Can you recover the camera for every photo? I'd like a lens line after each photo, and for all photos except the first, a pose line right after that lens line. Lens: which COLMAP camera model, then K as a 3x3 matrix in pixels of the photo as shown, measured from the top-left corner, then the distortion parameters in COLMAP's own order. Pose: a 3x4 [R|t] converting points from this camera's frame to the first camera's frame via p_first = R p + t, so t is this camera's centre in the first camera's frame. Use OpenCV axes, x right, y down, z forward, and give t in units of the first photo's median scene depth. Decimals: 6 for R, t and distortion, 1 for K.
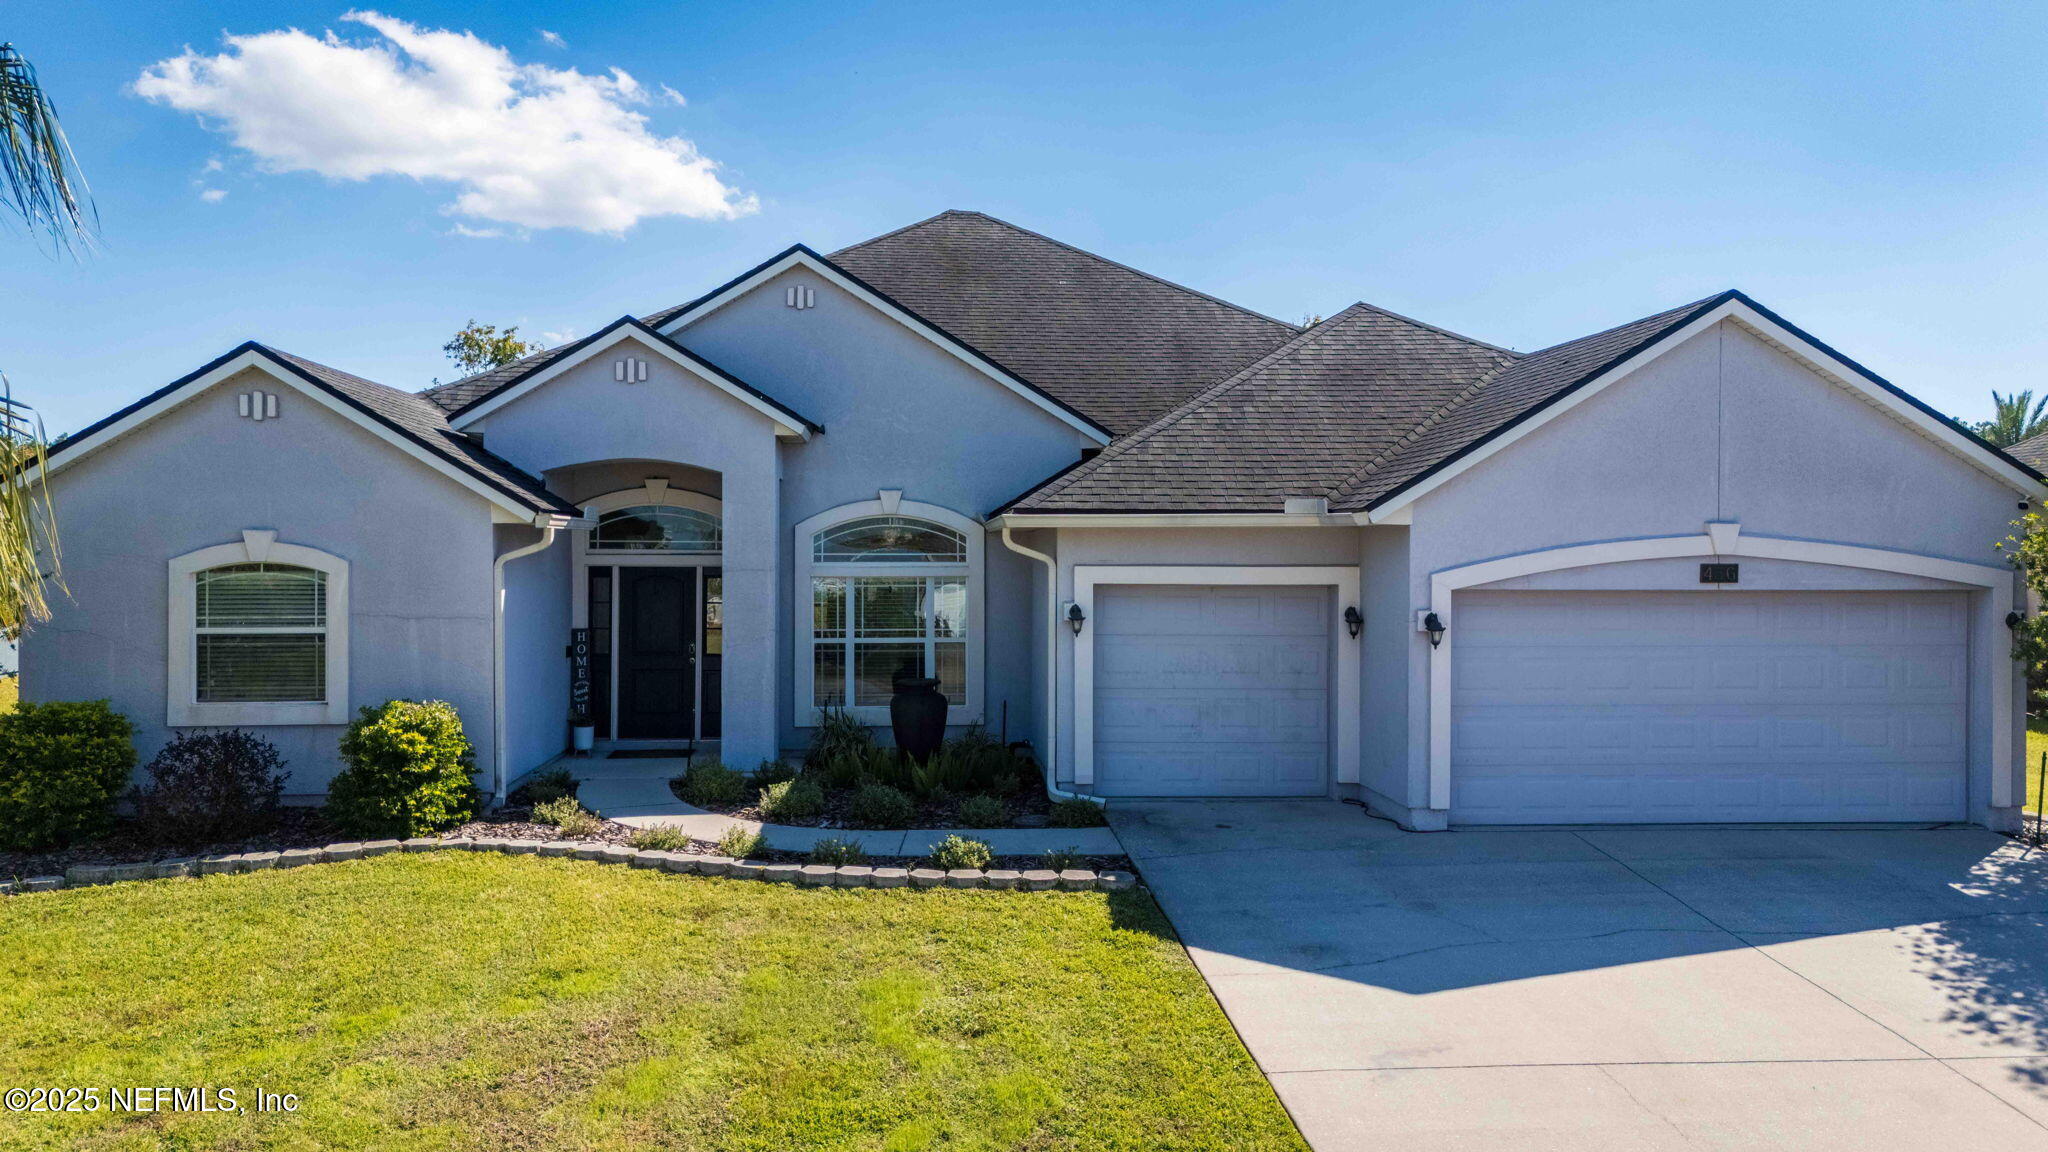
lens RADIAL K [[1498.5, 0, 1013.5], [0, 1498.5, 570.5], [0, 0, 1]] dist [0.046668, -0.004158]
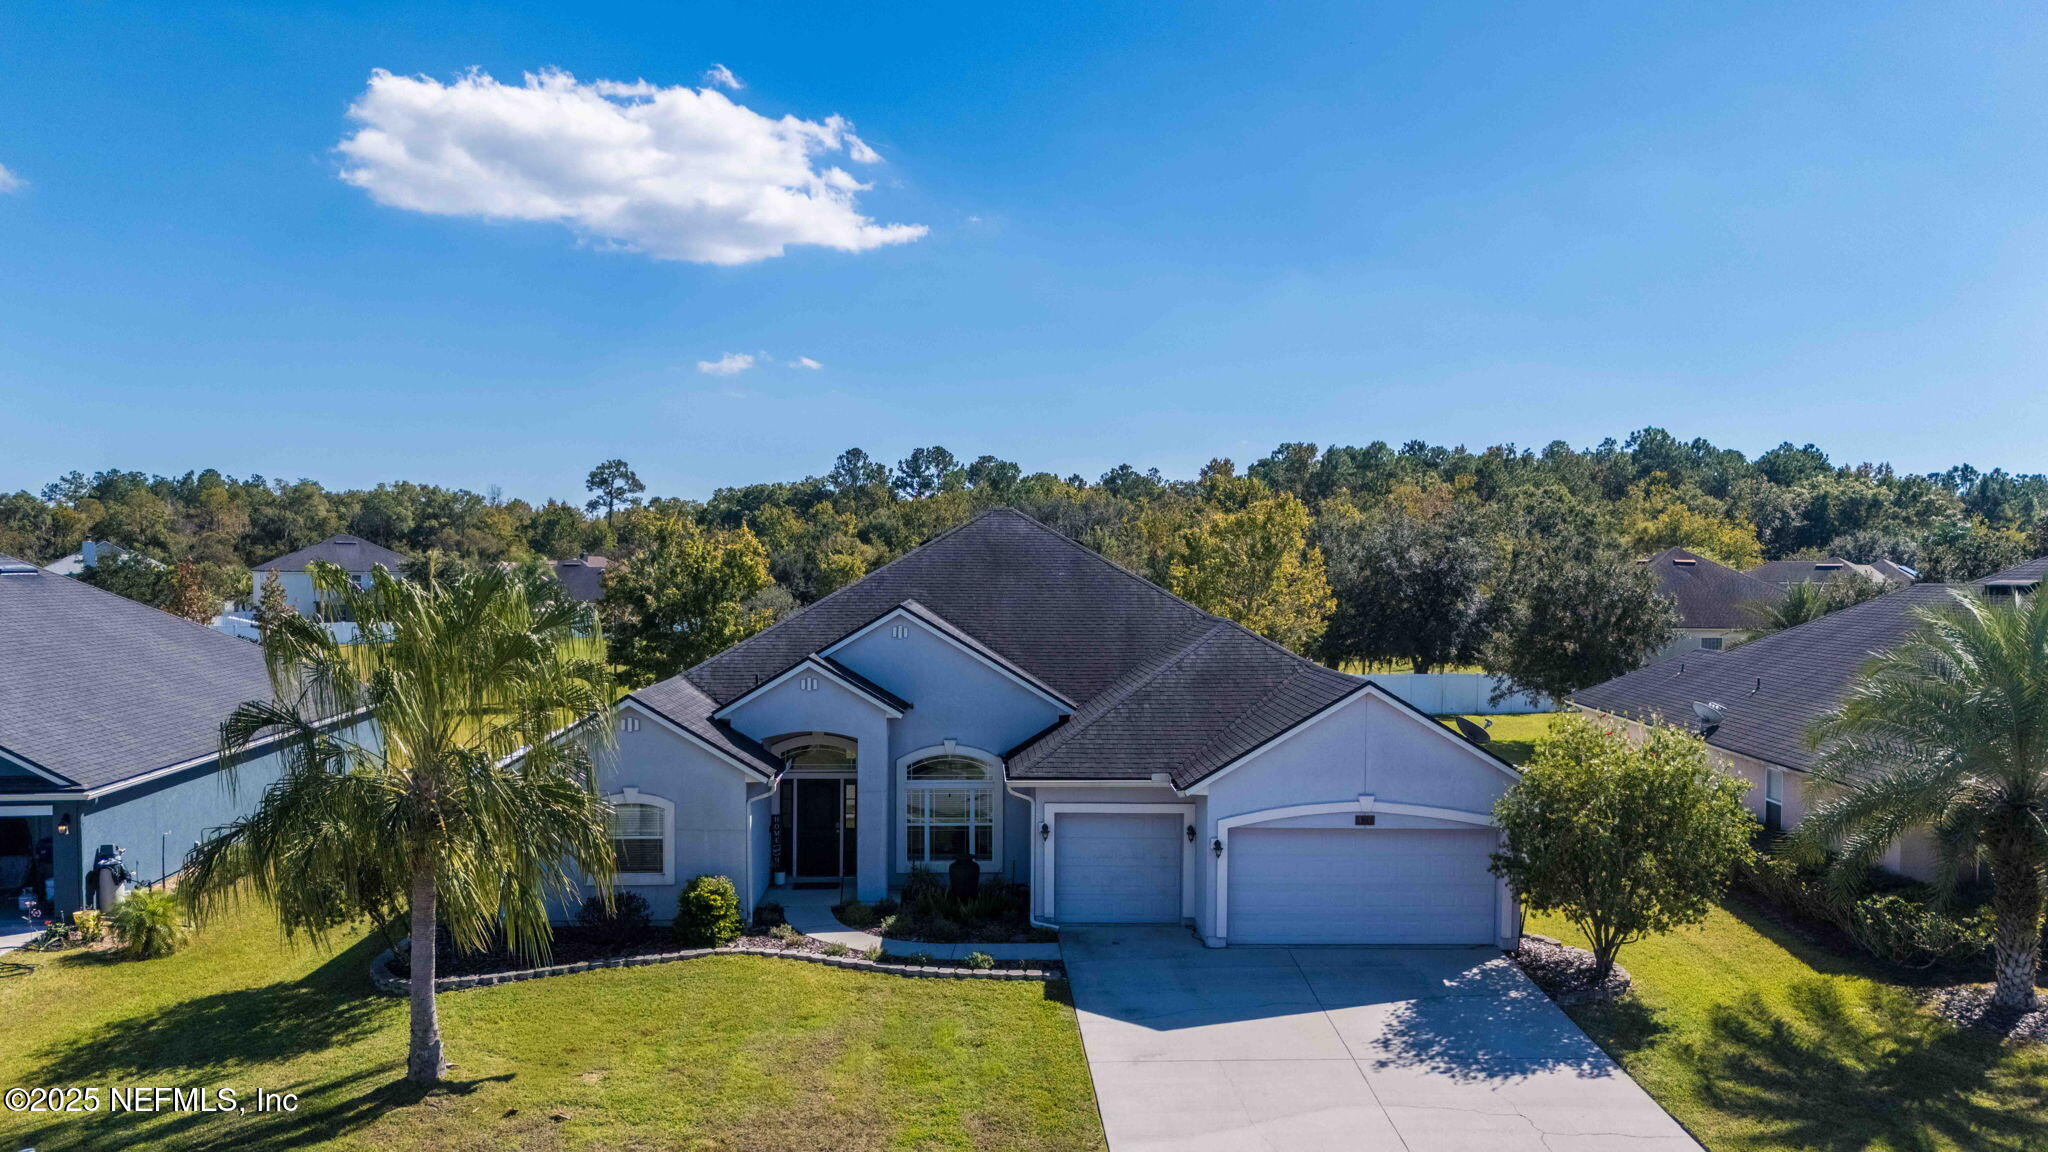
lens RADIAL K [[1507.1, 0, 1029.5], [0, 1507.1, 637.9], [0, 0, 1]] dist [0.051767, 0.000109]
pose [[0.999191, 0.004851, -0.039924, 0.103756], [-0.003420, 0.999352, 0.035839, -0.301726], [0.040072, -0.035674, 0.998560, -0.973074]]
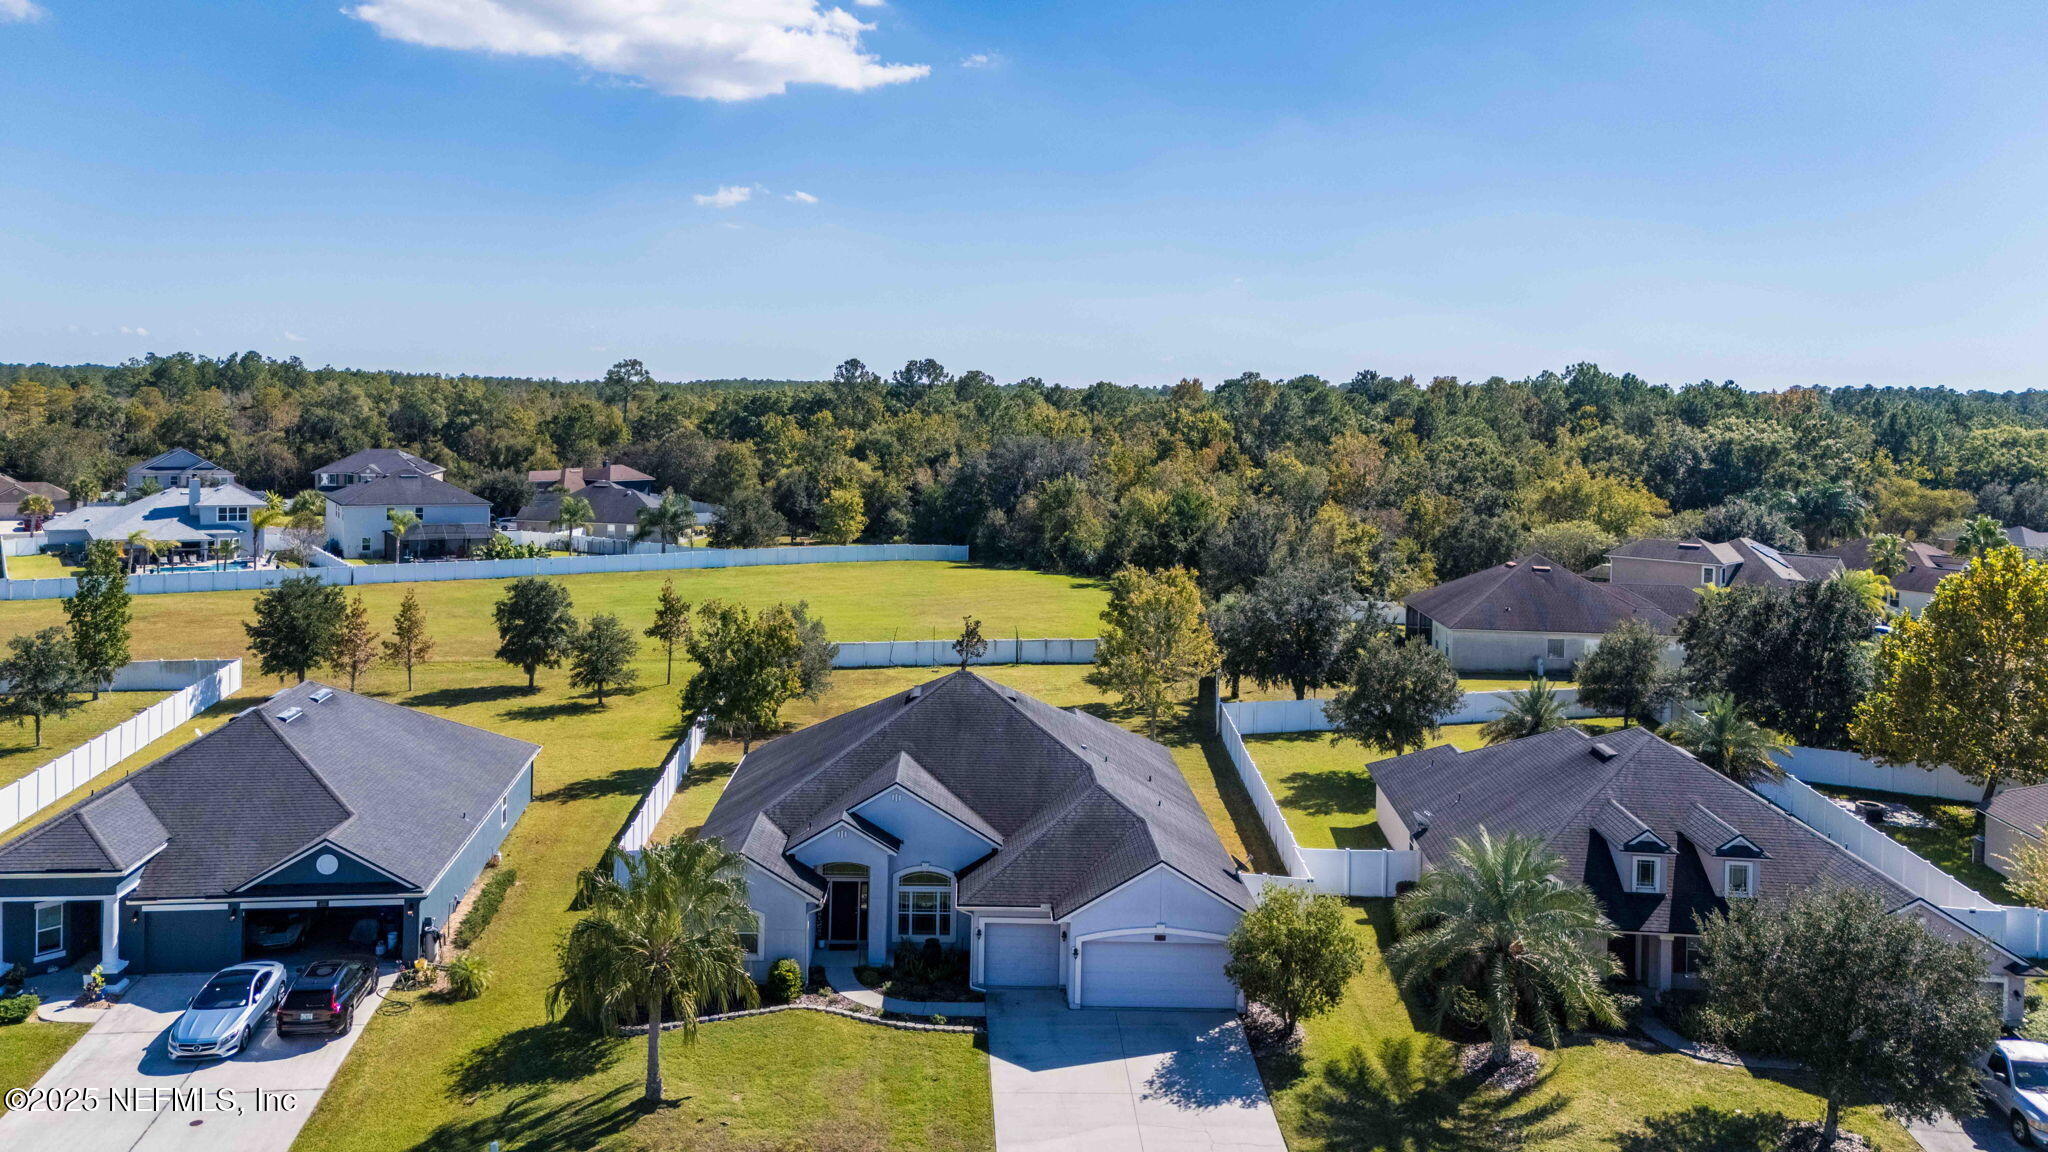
lens RADIAL K [[1506.7, 0, 997.1], [0, 1506.7, 459.2], [0, 0, 1]] dist [0.040542, -0.002505]
pose [[0.998242, 0.021136, -0.055381, 0.258288], [-0.019855, 0.999525, 0.023574, -1.155635], [0.055853, -0.022433, 0.998187, -2.431857]]
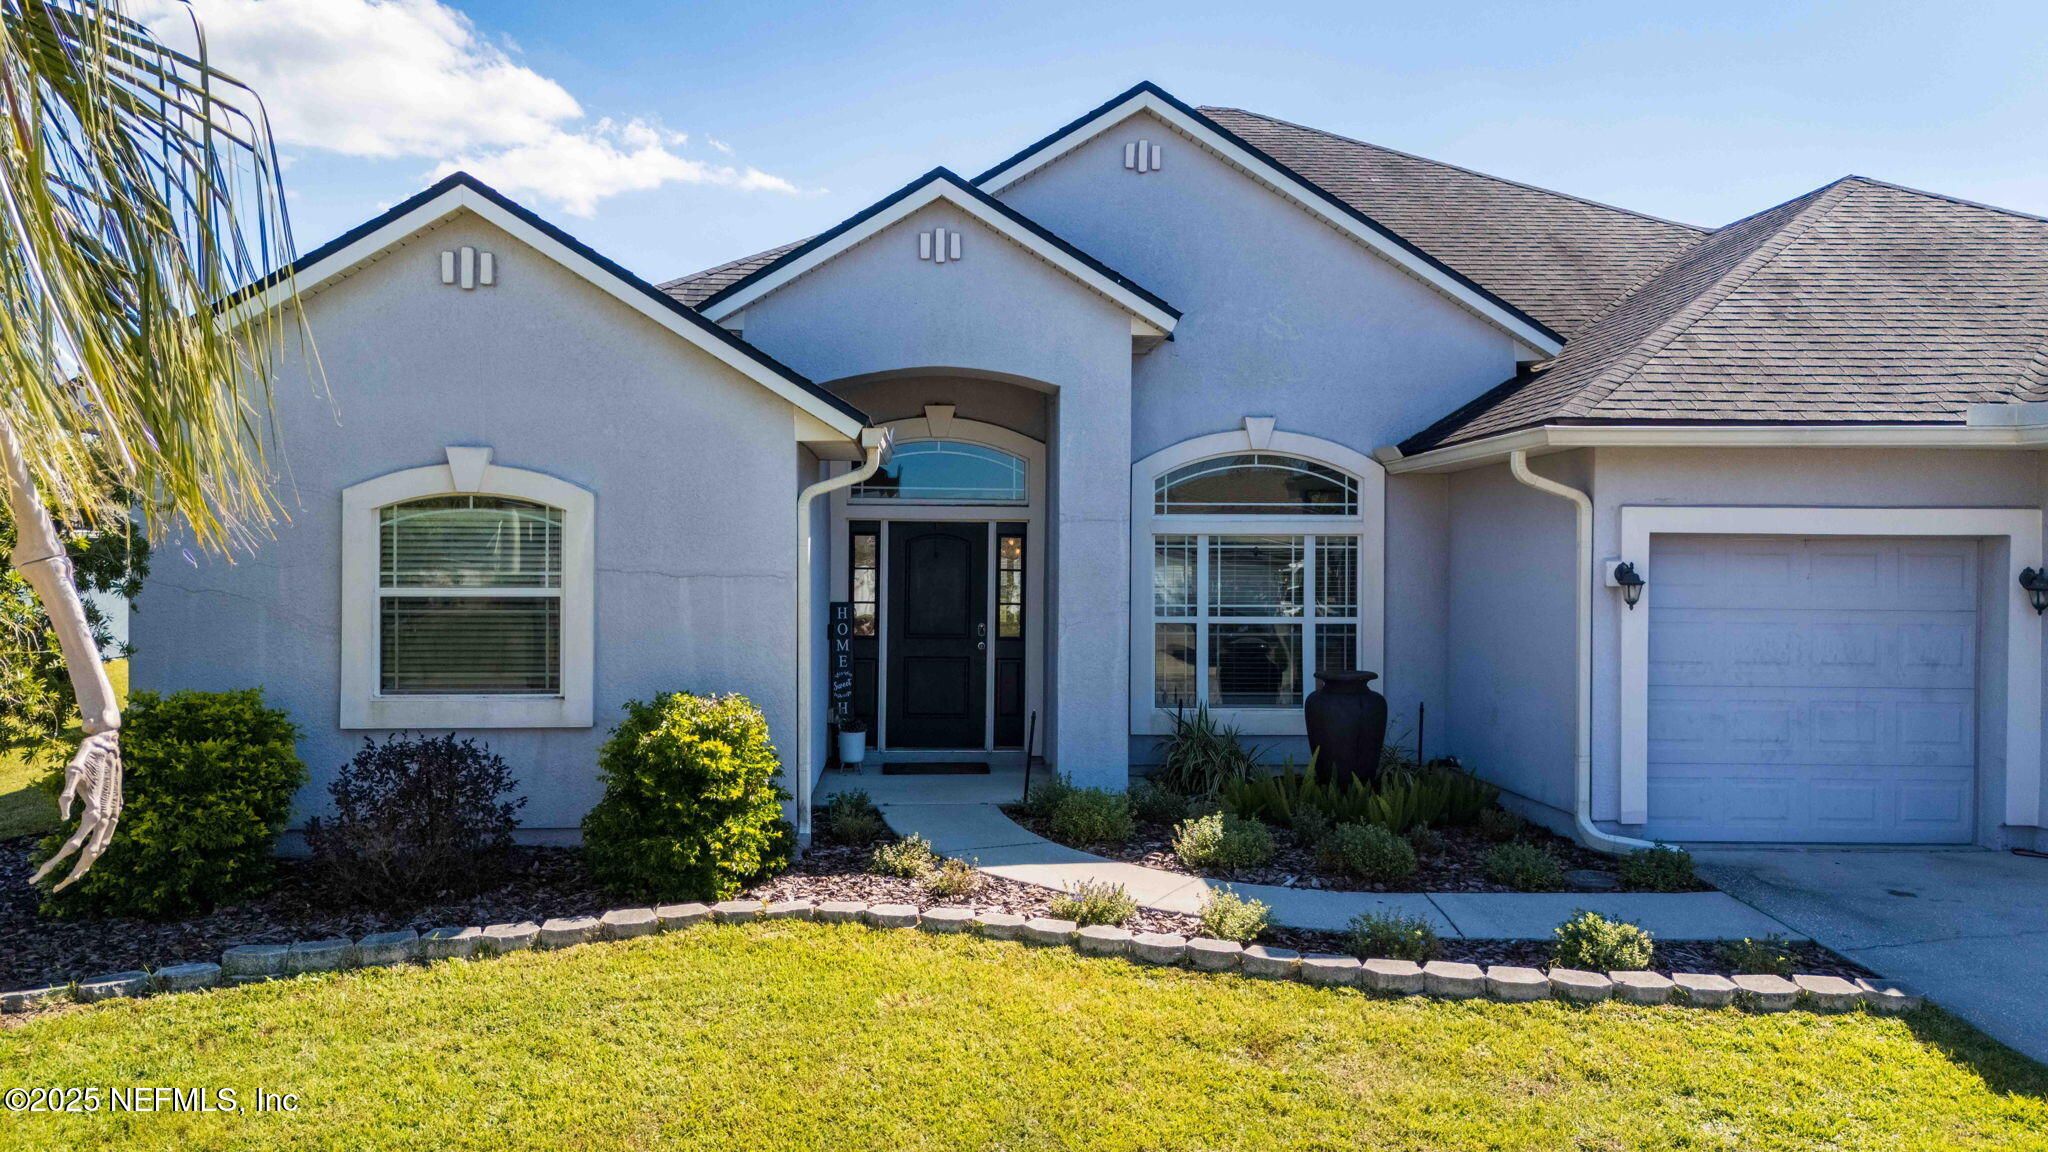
lens RADIAL K [[1503.0, 0, 1012.6], [0, 1503.0, 579.1], [0, 0, 1]] dist [0.057824, -0.006393]
pose [[0.999812, 0.004309, -0.018924, -0.240575], [-0.004243, 0.999985, 0.003496, 0.030979], [0.018938, -0.003415, 0.999815, 0.316901]]
